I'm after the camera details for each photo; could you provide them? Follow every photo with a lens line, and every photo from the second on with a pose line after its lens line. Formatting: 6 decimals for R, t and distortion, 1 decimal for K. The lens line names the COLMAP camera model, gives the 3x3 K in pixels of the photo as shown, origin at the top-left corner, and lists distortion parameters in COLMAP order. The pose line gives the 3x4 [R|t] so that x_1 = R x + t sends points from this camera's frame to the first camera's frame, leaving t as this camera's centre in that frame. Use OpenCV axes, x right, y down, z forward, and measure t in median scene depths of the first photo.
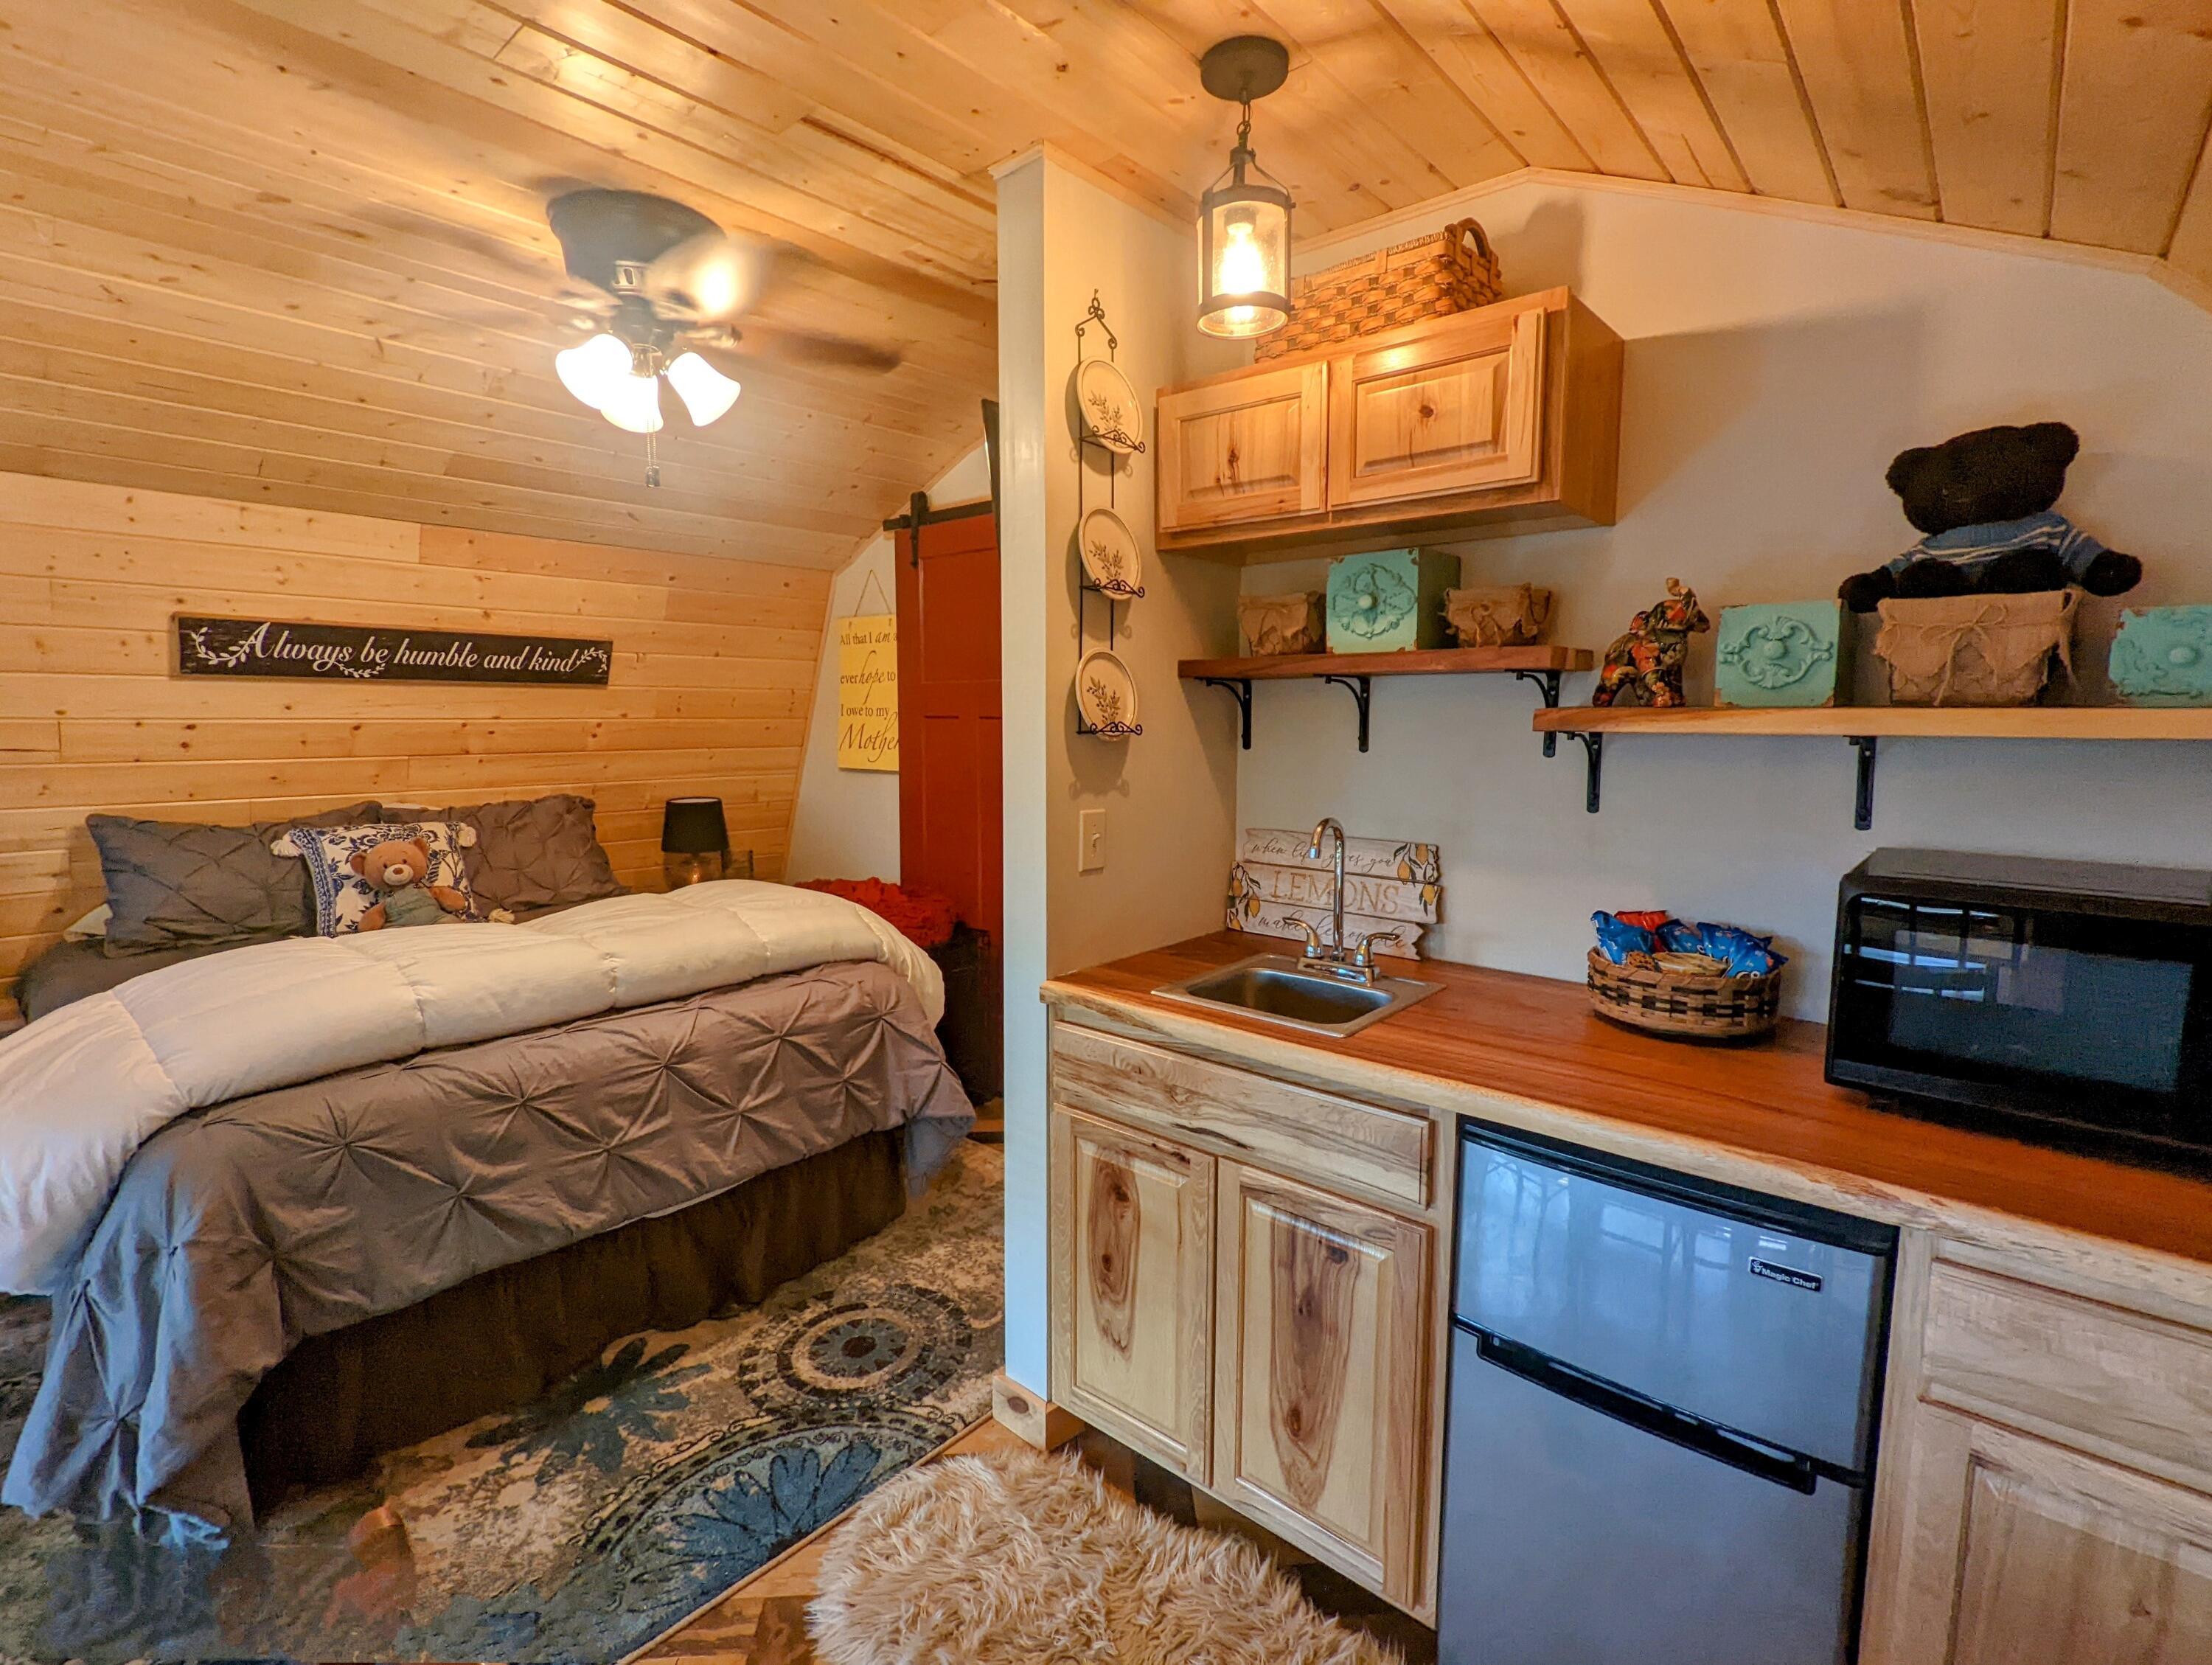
lens RADIAL K [[1050.5, 0, 1107.9], [0, 1050.5, 824.9], [0, 0, 1]] dist [0.013093, -0.003973]
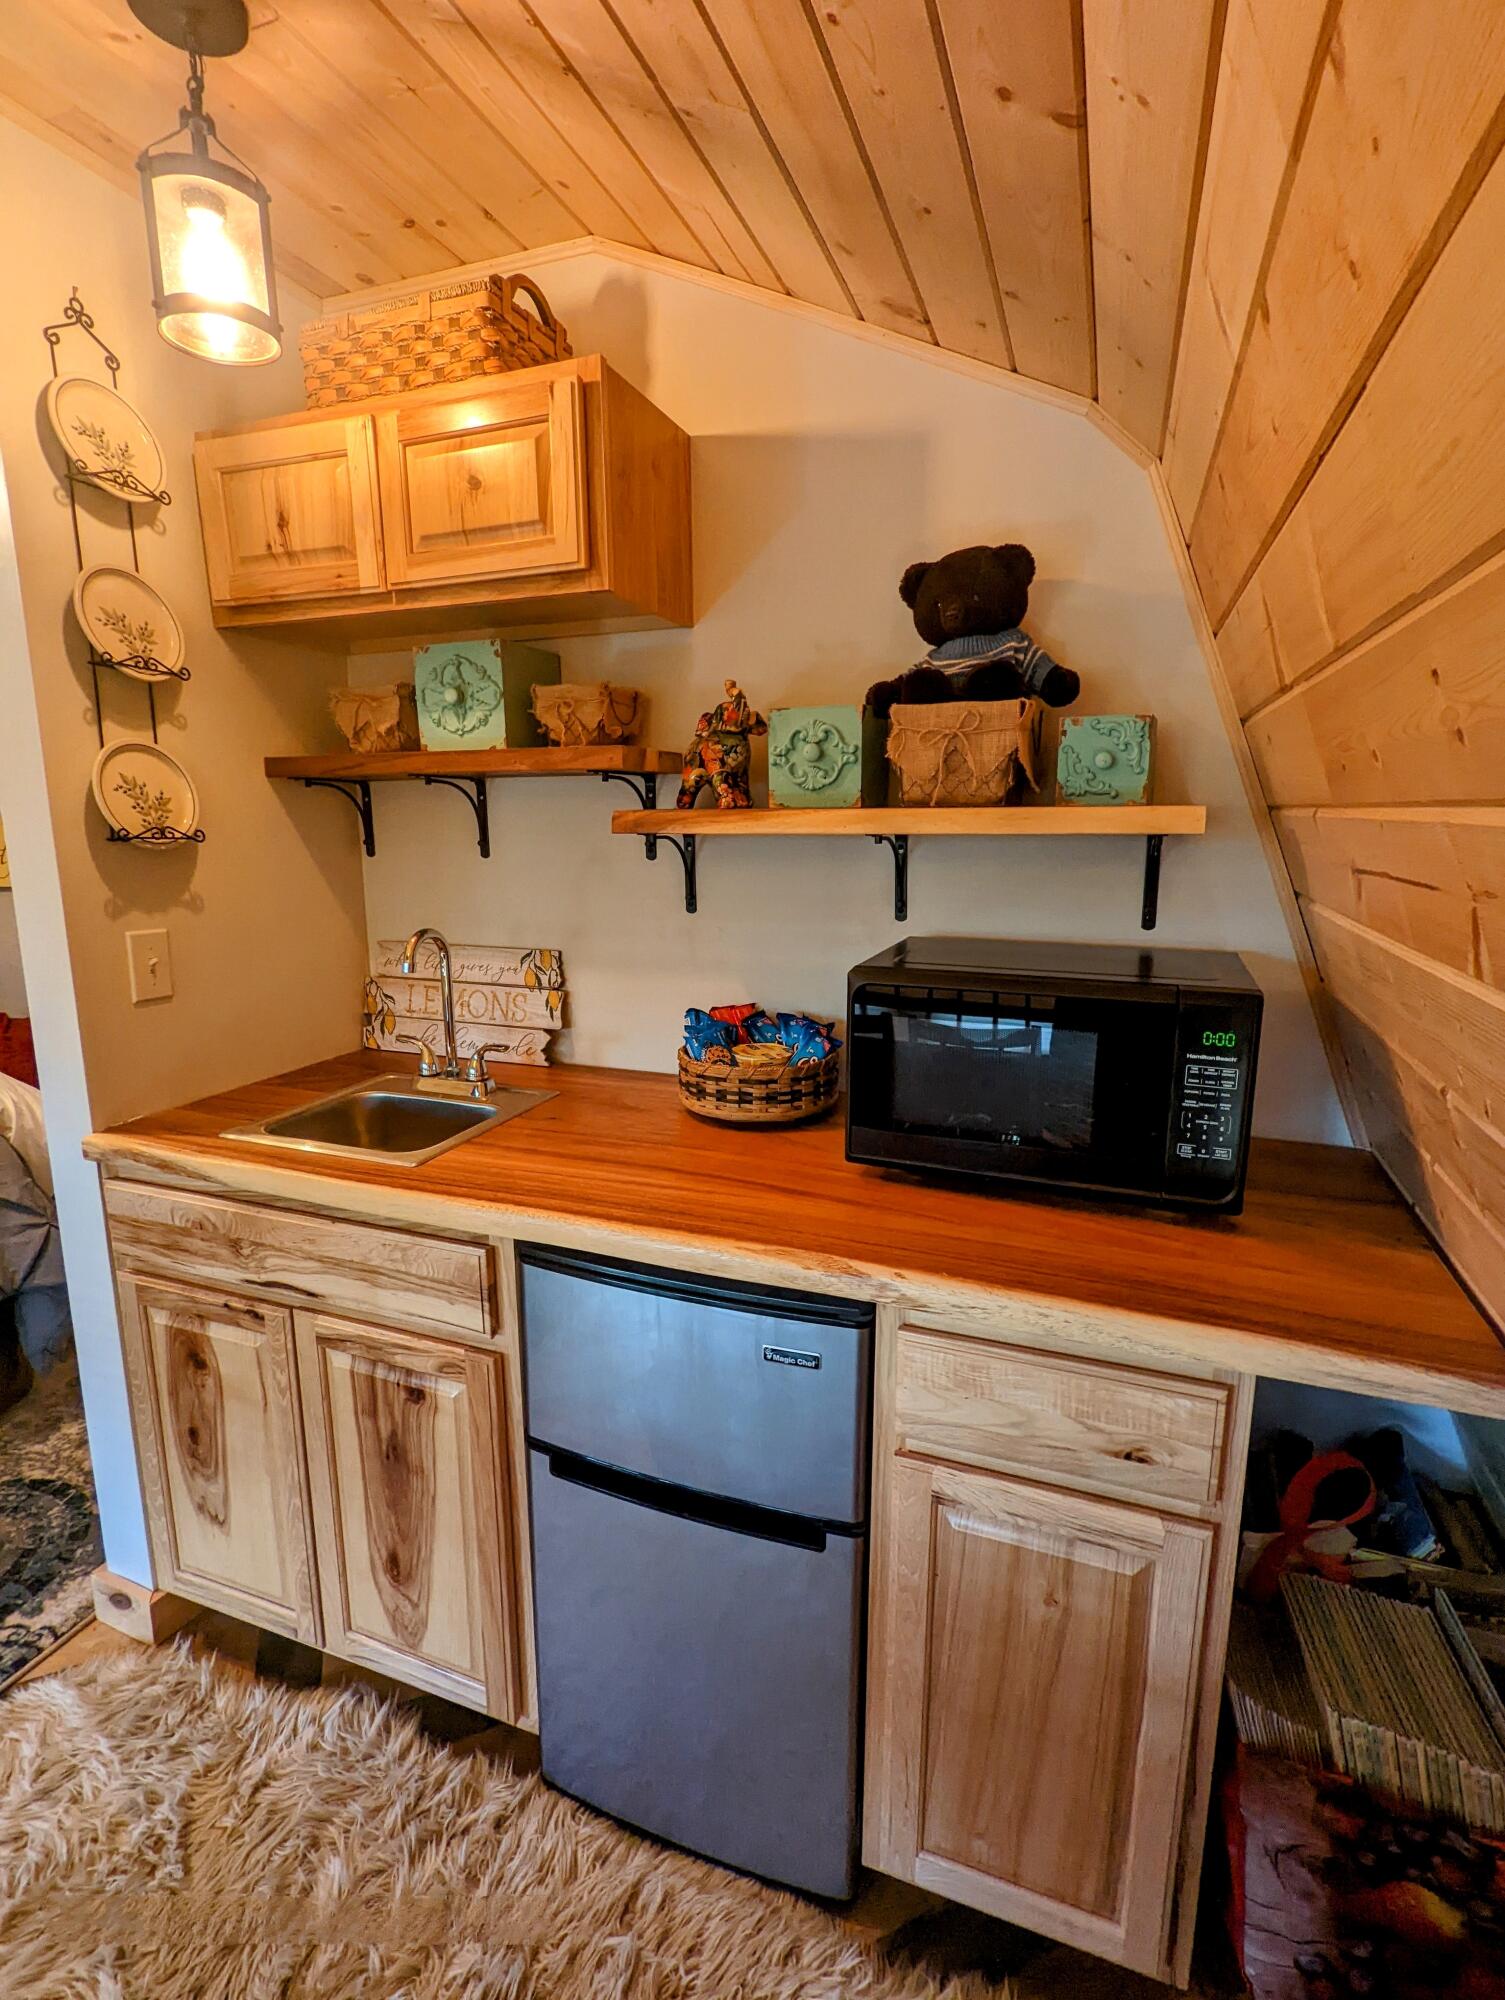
lens RADIAL K [[949.8, 0, 751.1], [0, 949.8, 995.3], [0, 0, 1]] dist [0.013093, -0.003973]
pose [[0.939420, -0.066521, 0.336253, 0.221087], [0.041698, 0.995880, 0.080520, -0.004145], [-0.340224, -0.061621, 0.938323, 0.111934]]
